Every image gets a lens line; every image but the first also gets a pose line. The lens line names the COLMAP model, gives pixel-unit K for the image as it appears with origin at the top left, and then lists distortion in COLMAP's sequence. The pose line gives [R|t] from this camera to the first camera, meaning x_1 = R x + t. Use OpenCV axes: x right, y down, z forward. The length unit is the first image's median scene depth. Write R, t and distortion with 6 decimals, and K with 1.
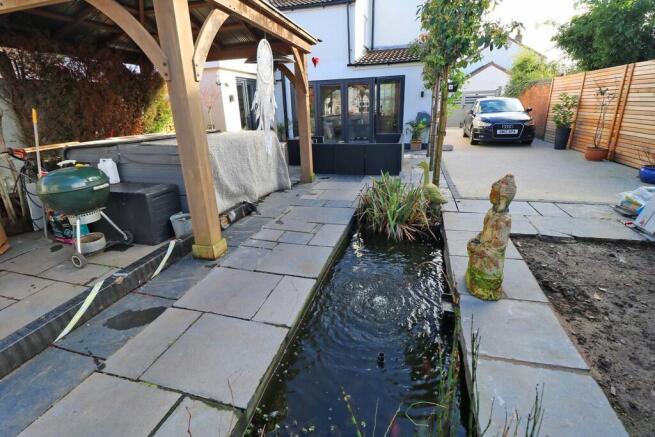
lens RADIAL K [[300.7, 0, 328.0], [0, 300.7, 214.2], [0, 0, 1]] dist [-0.038665, -0.000854]
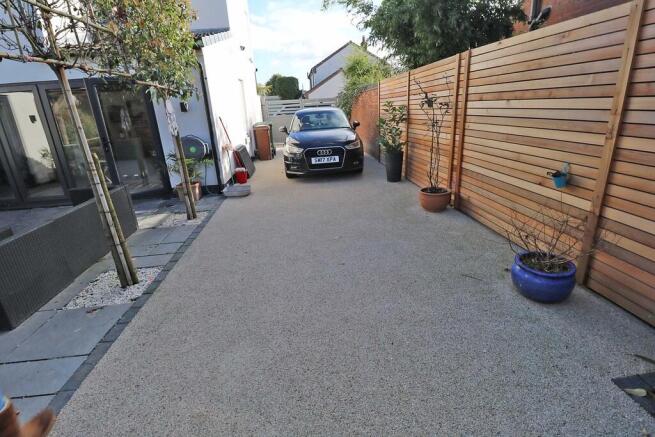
lens RADIAL K [[300.7, 0, 328.0], [0, 300.7, 214.2], [0, 0, 1]] dist [-0.038665, -0.000854]
pose [[0.932694, -0.132438, 0.335474, 0.488791], [0.139566, 0.990209, 0.002889, -0.209702], [-0.332572, 0.044126, 0.942045, 0.470467]]
